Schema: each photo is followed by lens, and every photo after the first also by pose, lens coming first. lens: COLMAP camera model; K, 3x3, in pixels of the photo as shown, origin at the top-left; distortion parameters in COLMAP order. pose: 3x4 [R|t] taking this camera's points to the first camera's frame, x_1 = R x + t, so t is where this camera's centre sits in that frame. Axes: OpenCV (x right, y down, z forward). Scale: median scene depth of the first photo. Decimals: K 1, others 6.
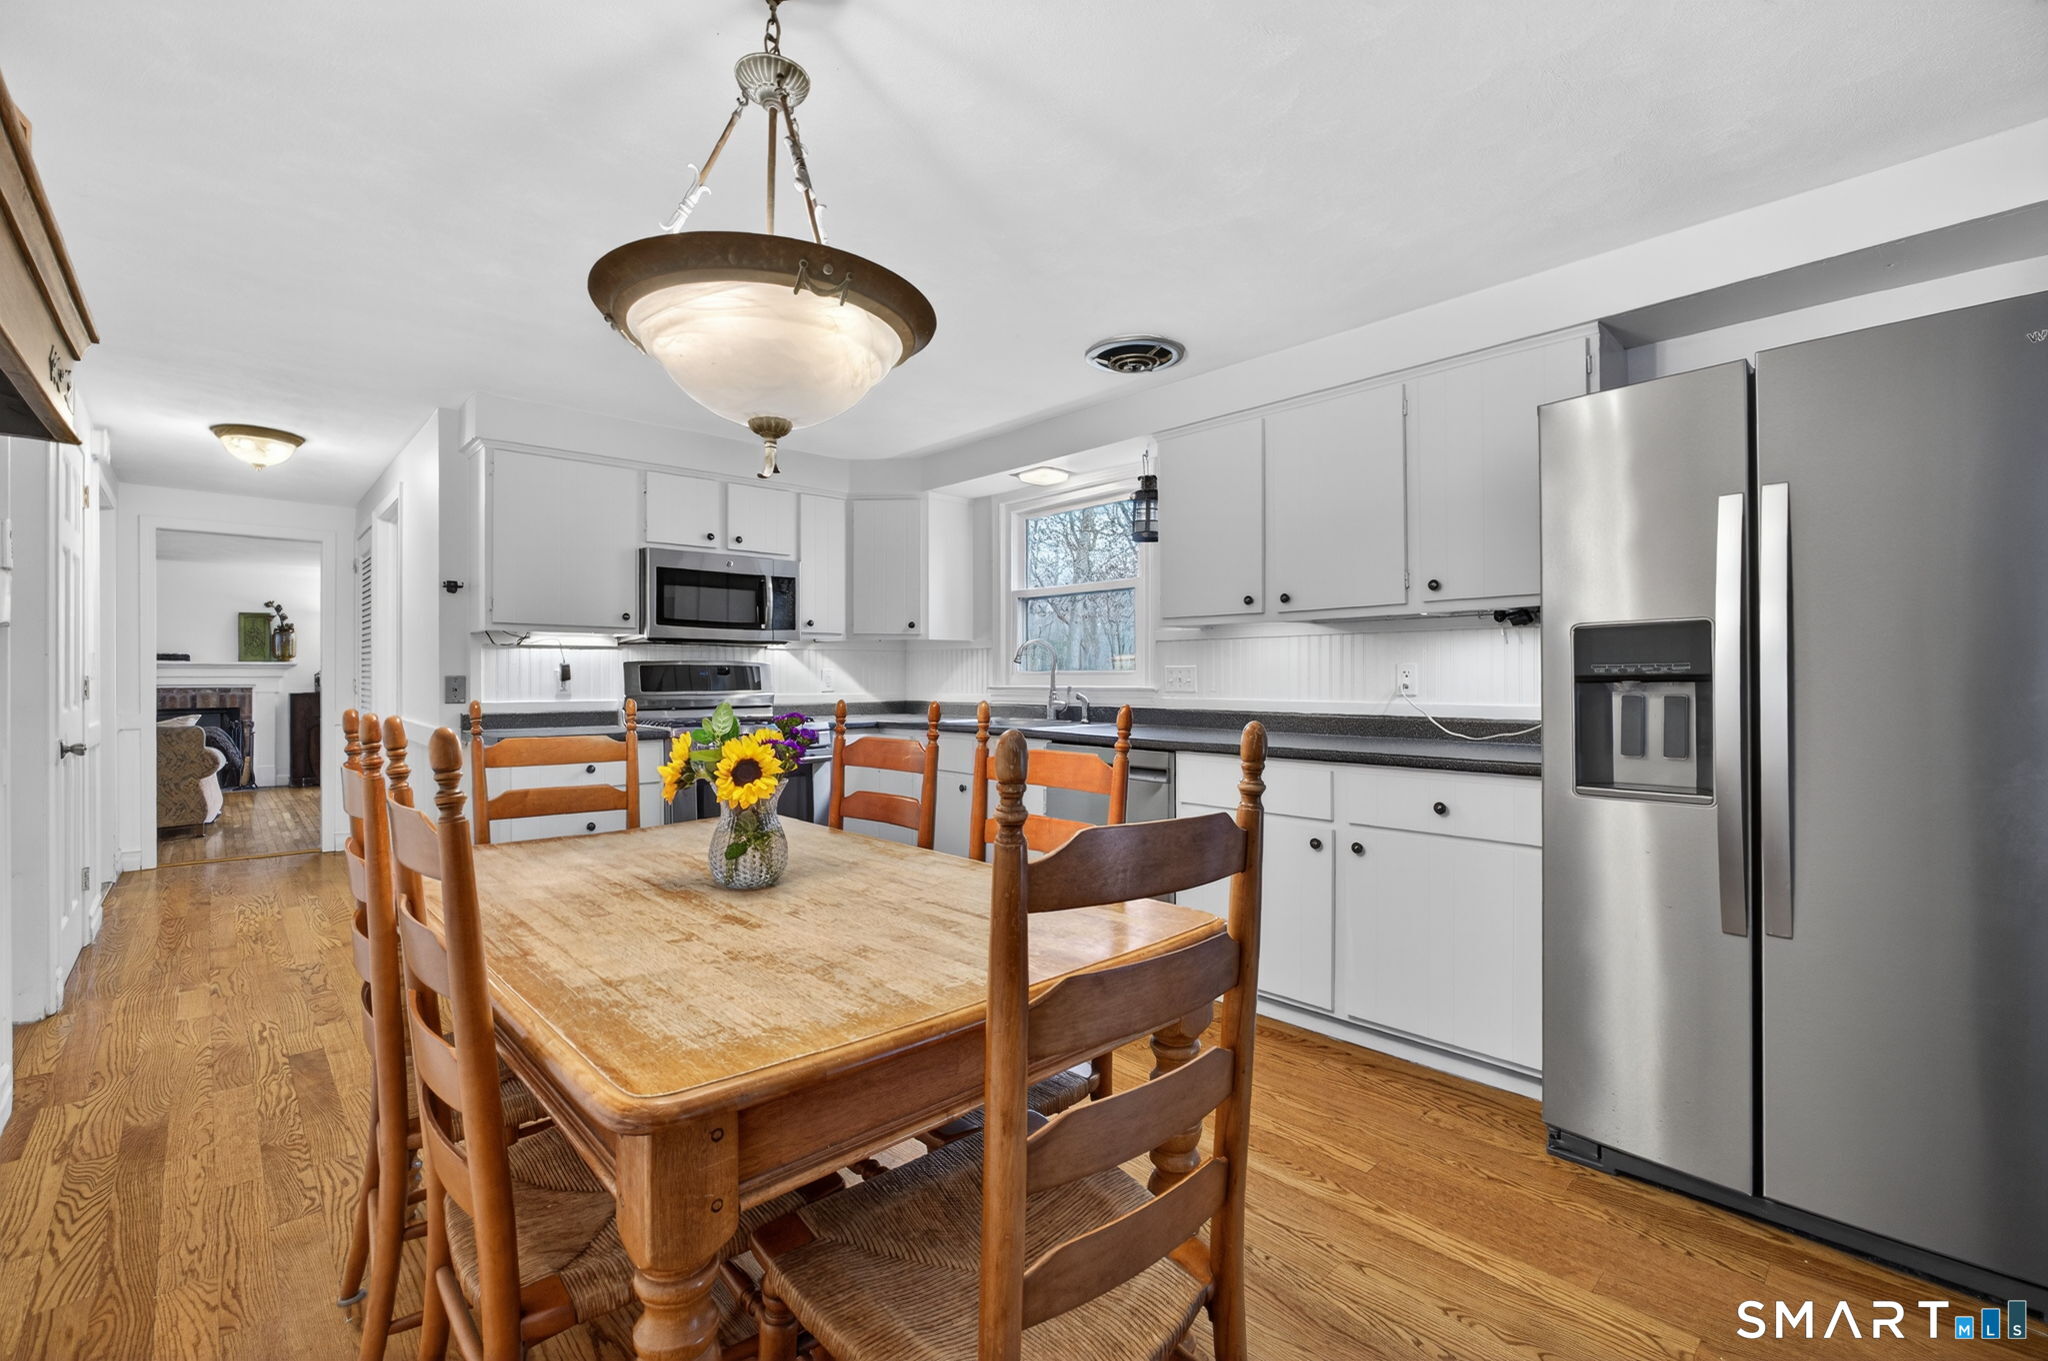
lens RADIAL K [[866.8, 0, 1016.0], [0, 866.8, 680.8], [0, 0, 1]] dist [-0.009973, 0.000859]
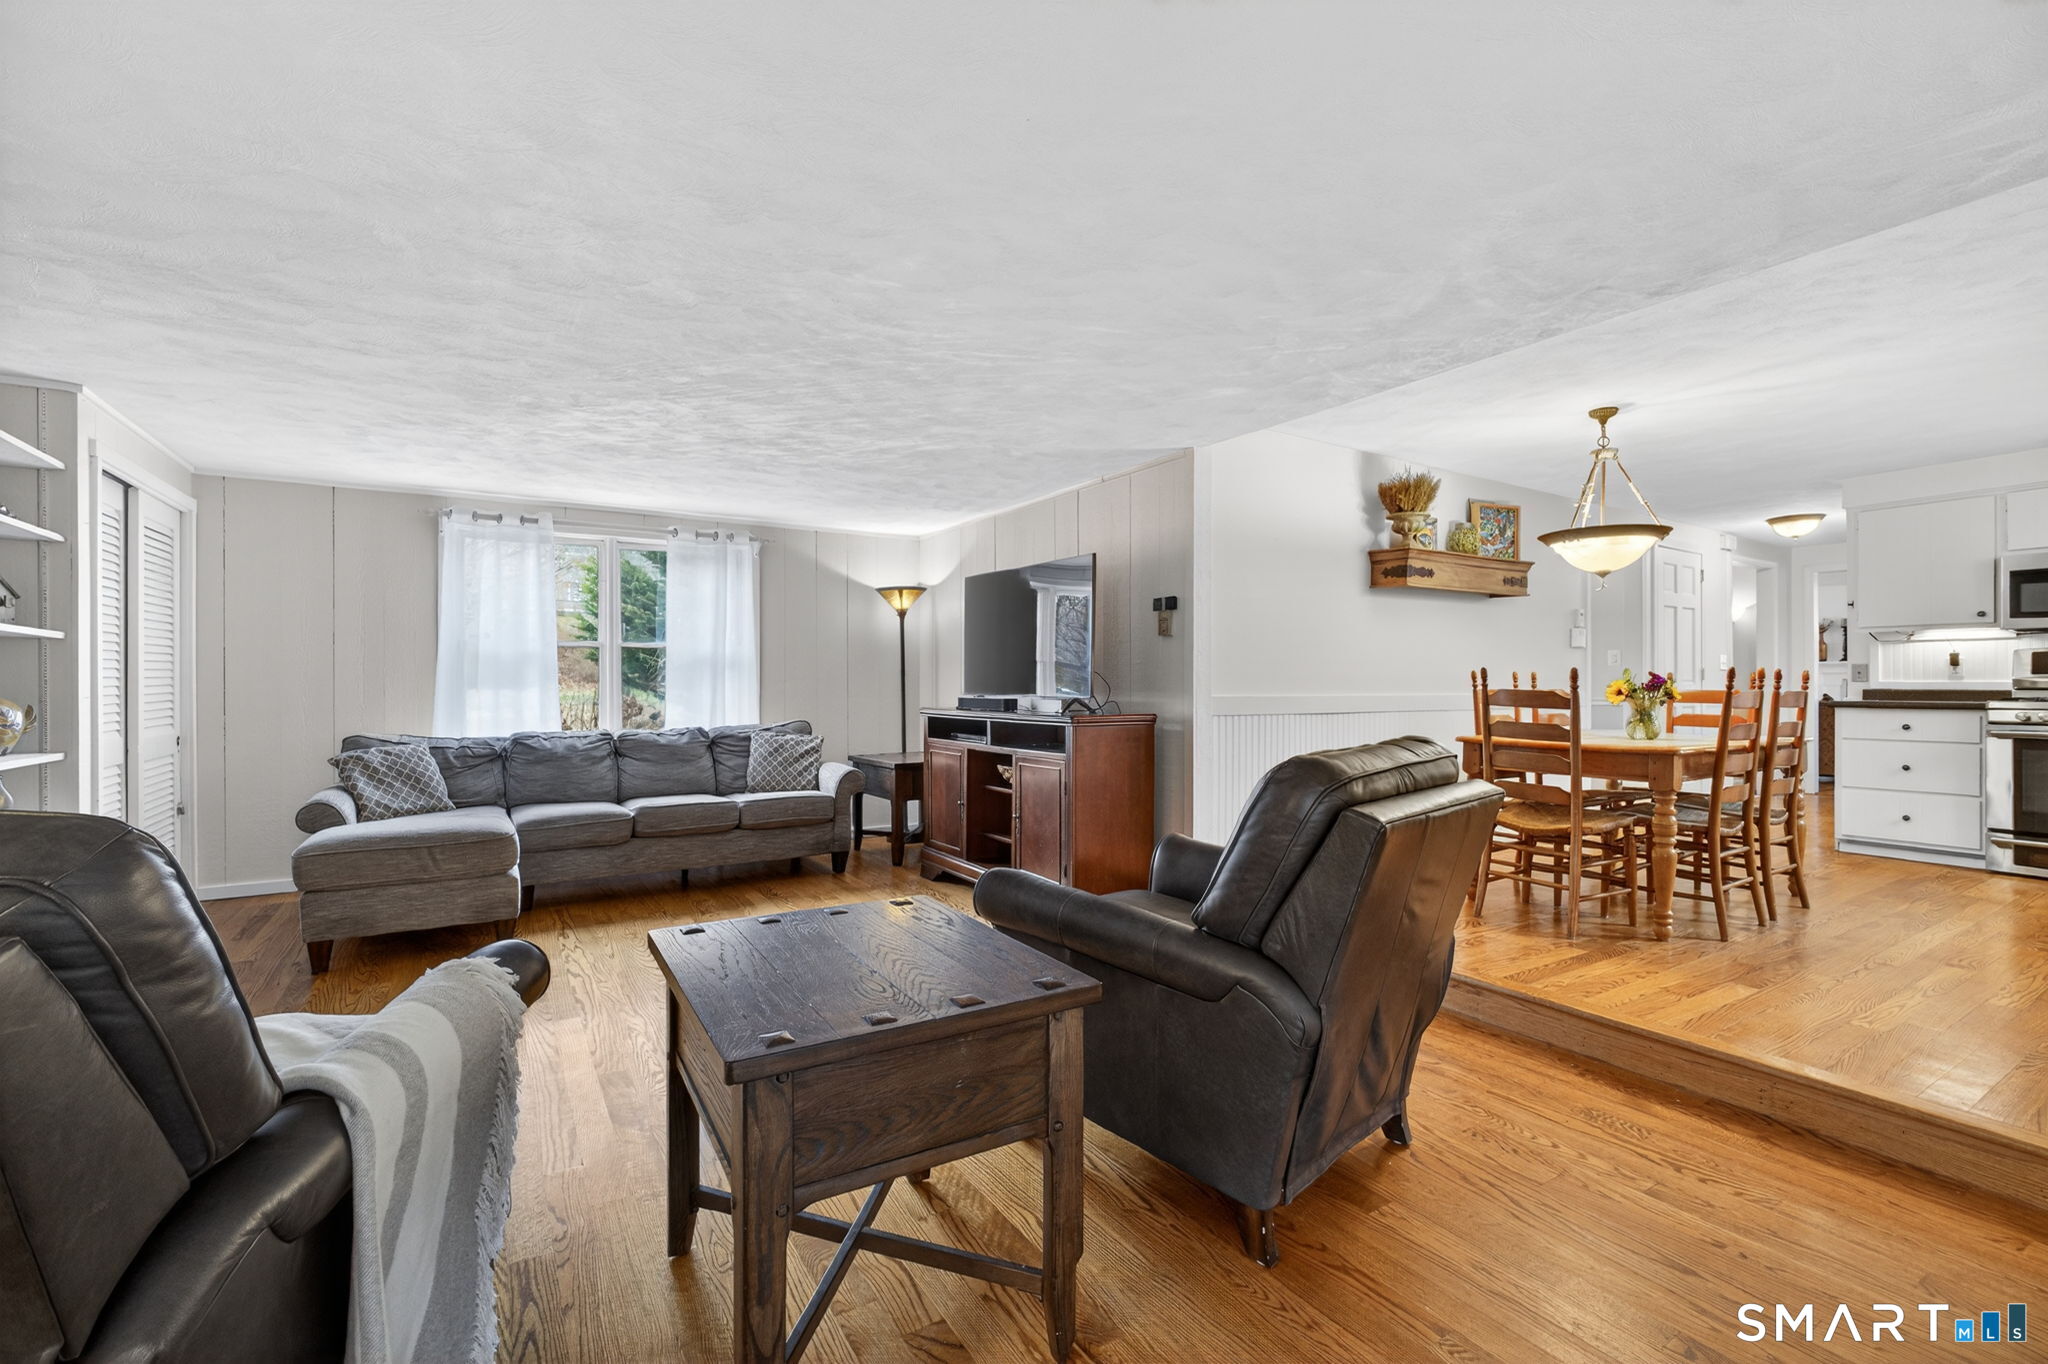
lens RADIAL K [[866.8, 0, 1016.0], [0, 866.8, 682.3], [0, 0, 1]] dist [-0.009973, 0.000859]
pose [[-0.178977, -0.004473, -0.983843, 1.007772], [0.001744, 0.999987, -0.004864, 0.028386], [0.983852, -0.002587, -0.178967, -0.154334]]
